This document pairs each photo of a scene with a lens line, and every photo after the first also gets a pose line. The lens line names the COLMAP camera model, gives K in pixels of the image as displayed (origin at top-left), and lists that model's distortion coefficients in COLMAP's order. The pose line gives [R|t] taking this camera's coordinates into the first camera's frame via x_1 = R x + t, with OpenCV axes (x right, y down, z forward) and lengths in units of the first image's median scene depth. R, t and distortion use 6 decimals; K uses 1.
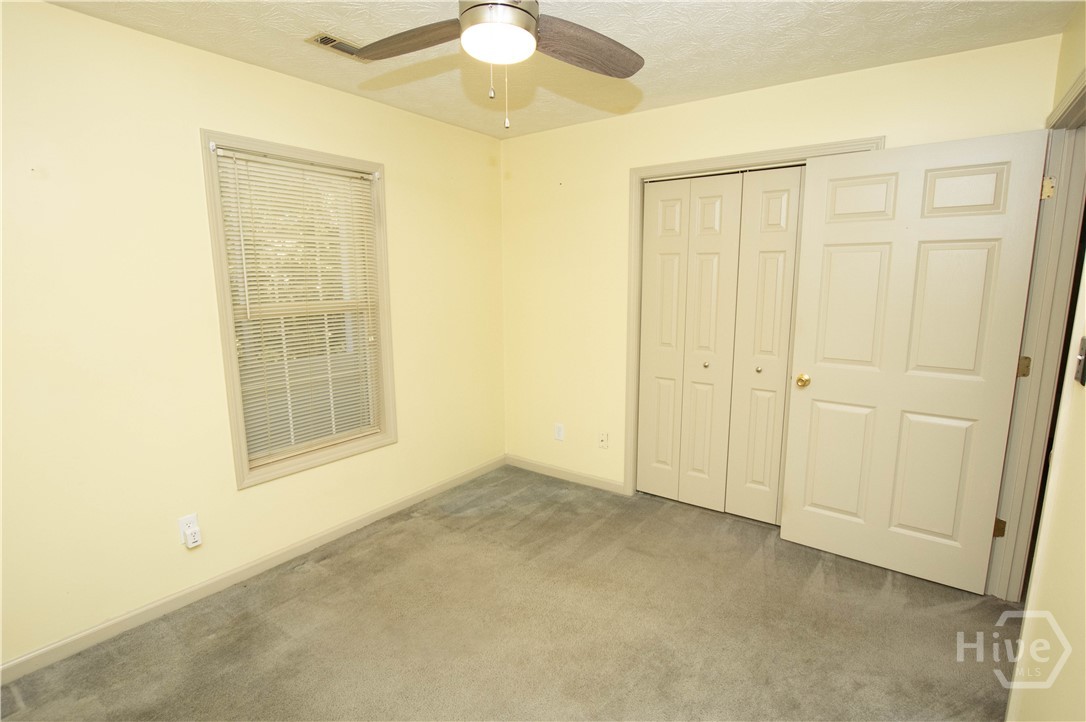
lens RADIAL K [[528.8, 0, 554.4], [0, 528.8, 365.8], [0, 0, 1]] dist [-0.026769, 0.002669]
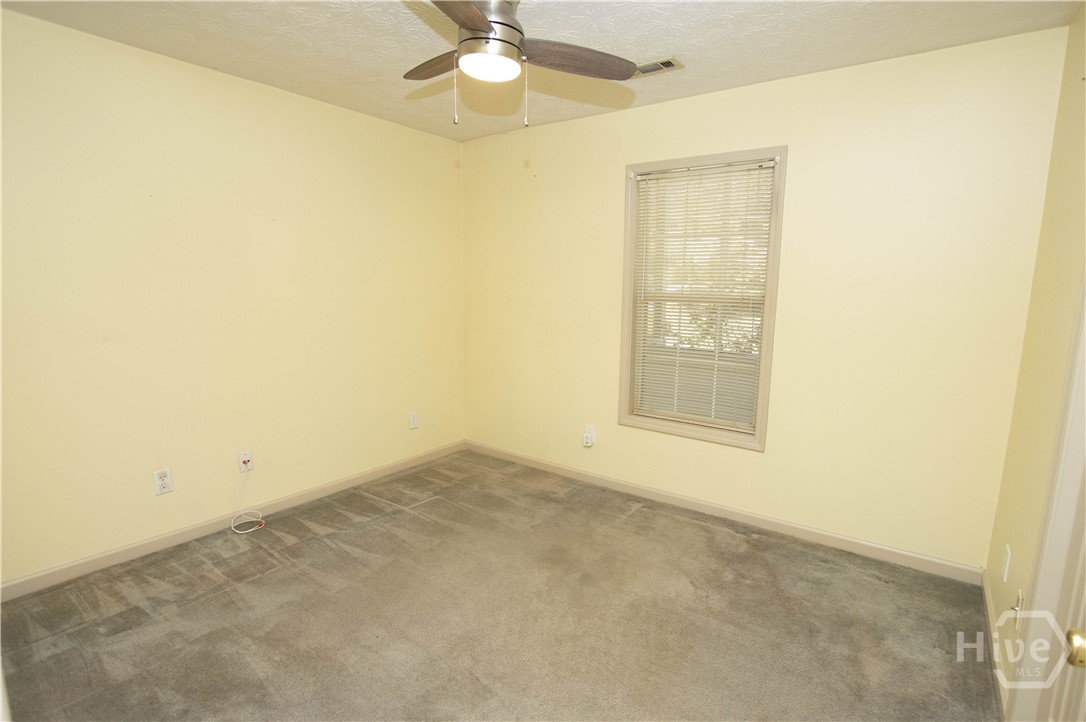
lens RADIAL K [[528.8, 0, 554.4], [0, 528.8, 365.8], [0, 0, 1]] dist [-0.026769, 0.002669]
pose [[-0.009135, 0.167061, -0.985904, 0.683765], [-0.173728, 0.970686, 0.166092, -0.104667], [0.984751, 0.172797, 0.020156, 0.712637]]
